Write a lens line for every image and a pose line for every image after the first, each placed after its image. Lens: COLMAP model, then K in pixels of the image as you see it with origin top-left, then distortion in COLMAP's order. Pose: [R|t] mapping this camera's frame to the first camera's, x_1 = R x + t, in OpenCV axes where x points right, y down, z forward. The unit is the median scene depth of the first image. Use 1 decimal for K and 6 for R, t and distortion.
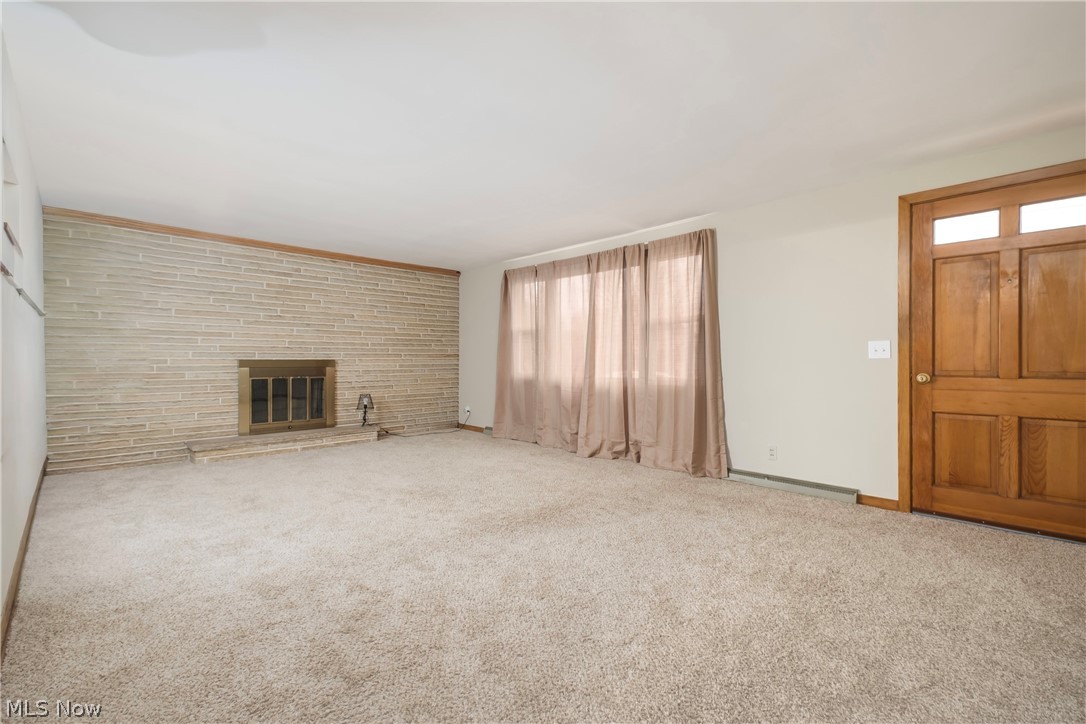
lens RADIAL K [[474.3, 0, 542.0], [0, 474.3, 365.2], [0, 0, 1]] dist [0.016153, -0.002803]
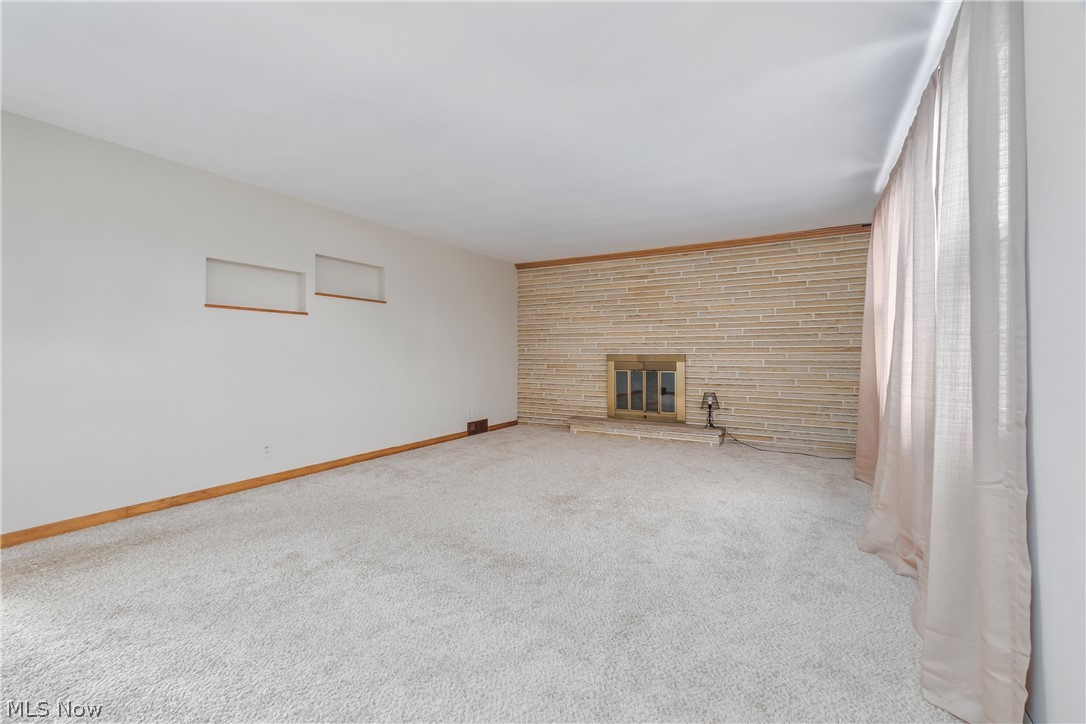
lens RADIAL K [[474.3, 0, 542.3], [0, 474.3, 354.4], [0, 0, 1]] dist [0.016153, -0.002803]
pose [[0.269726, -0.000804, -0.962937, 0.450112], [-0.012584, 0.999911, -0.004360, -0.004592], [0.962855, 0.013294, 0.269692, 0.480435]]
